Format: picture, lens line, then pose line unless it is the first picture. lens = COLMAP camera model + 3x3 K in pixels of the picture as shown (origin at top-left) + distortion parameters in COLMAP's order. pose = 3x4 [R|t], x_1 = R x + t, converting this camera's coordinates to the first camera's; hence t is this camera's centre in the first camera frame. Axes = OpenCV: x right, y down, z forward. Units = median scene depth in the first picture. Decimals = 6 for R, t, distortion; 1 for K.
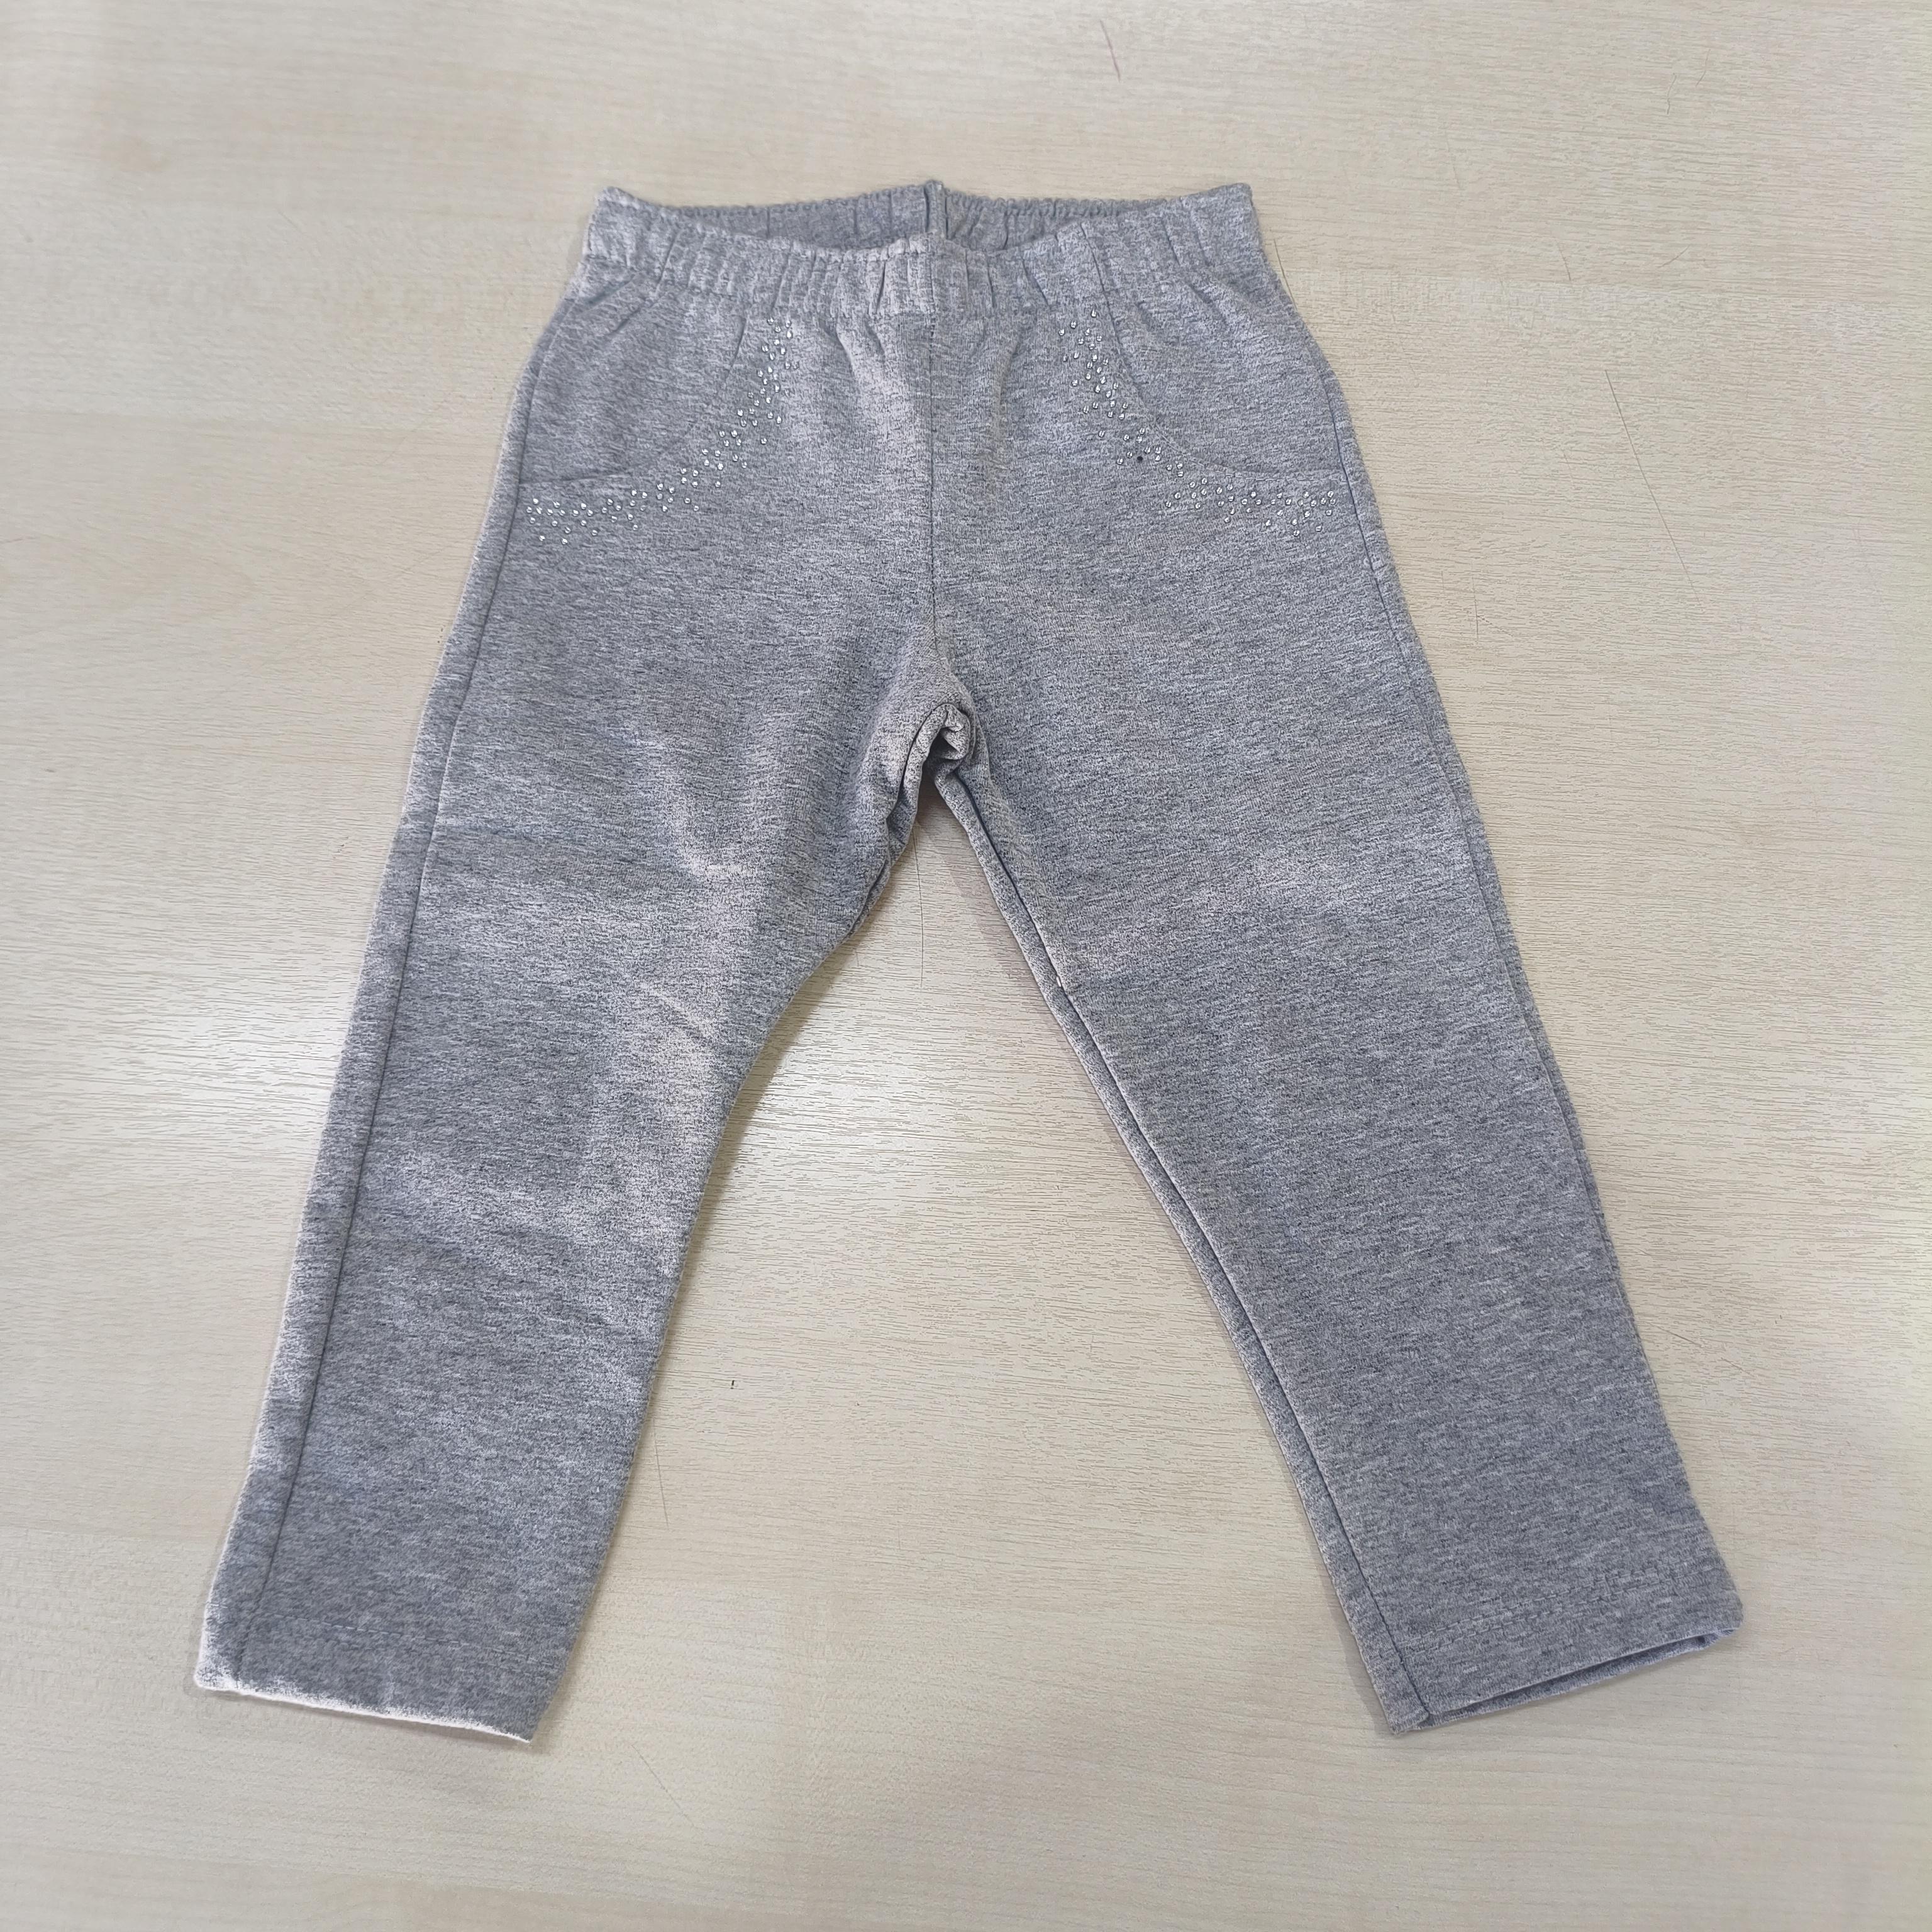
lens RADIAL K [[1475.2, 0, 946.7], [0, 1475.2, 953.6], [0, 0, 1]] dist [0.002100, -0.022977]
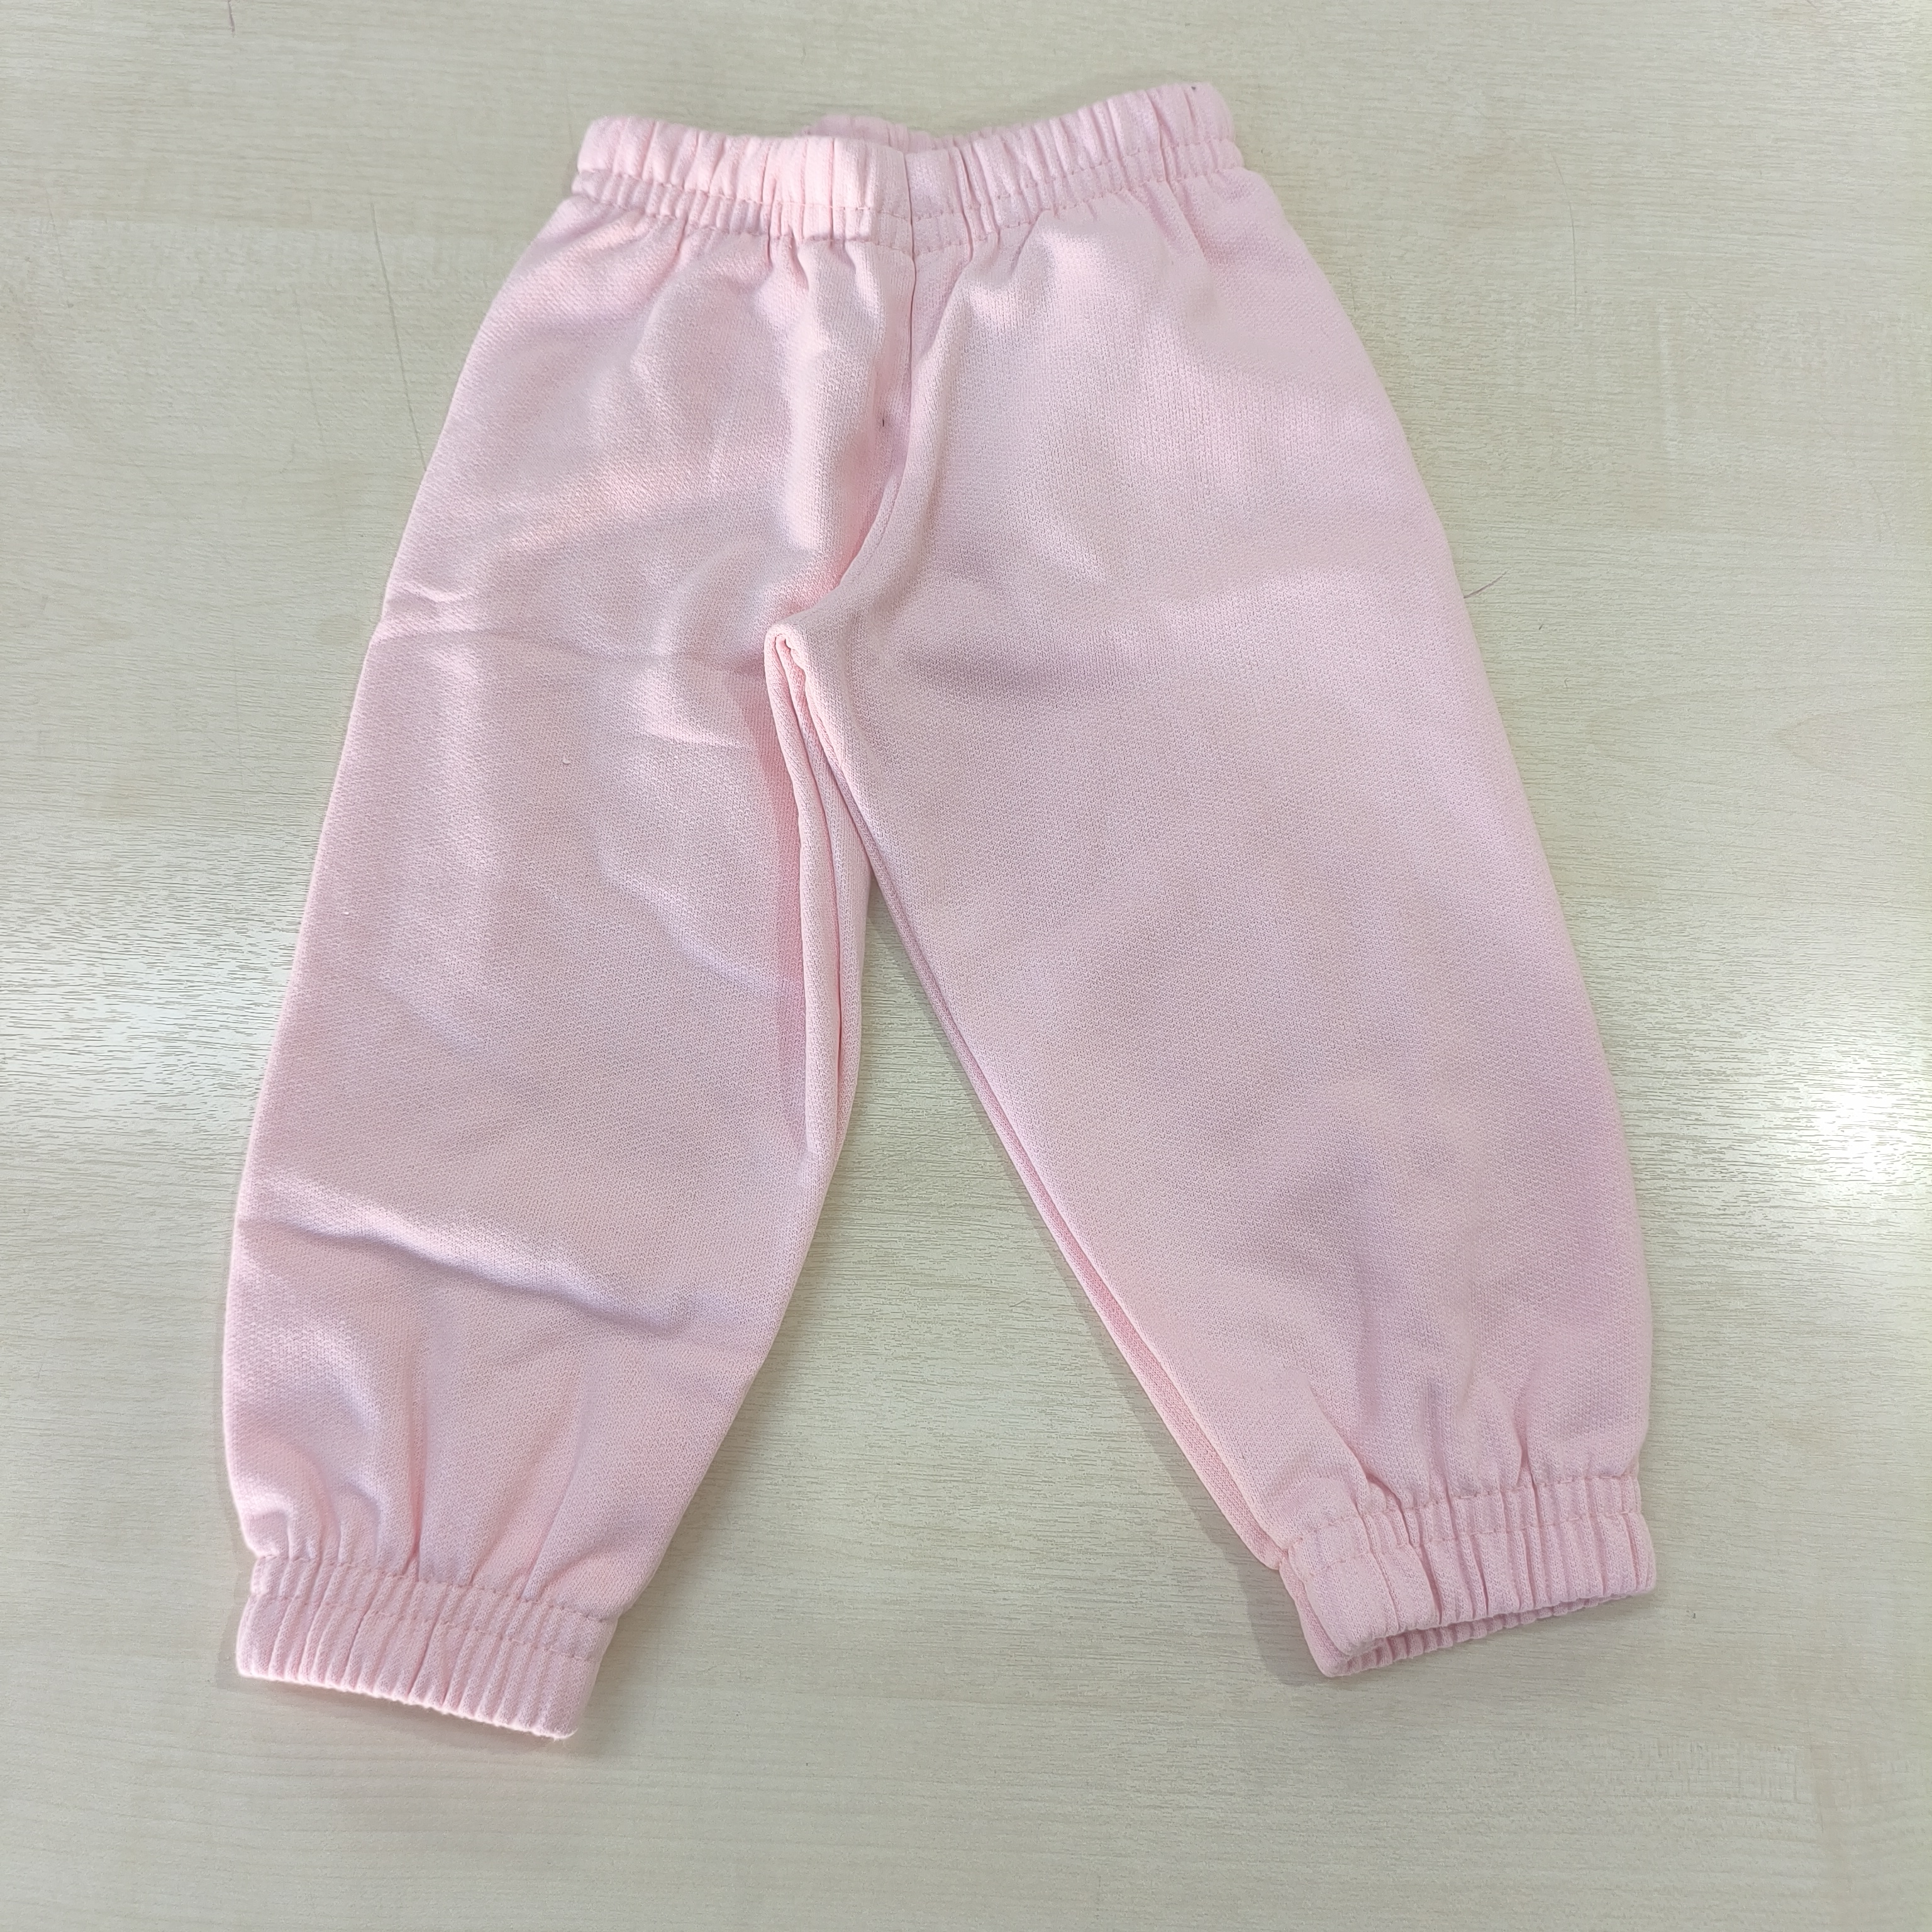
lens RADIAL K [[1475.2, 0, 1042.4], [0, 1475.2, 954.7], [0, 0, 1]] dist [0.002100, -0.022977]
pose [[0.998985, -0.020962, 0.039881, 0.612228], [0.019550, 0.999179, 0.035475, -0.025548], [-0.040592, -0.034659, 0.998575, 0.019302]]
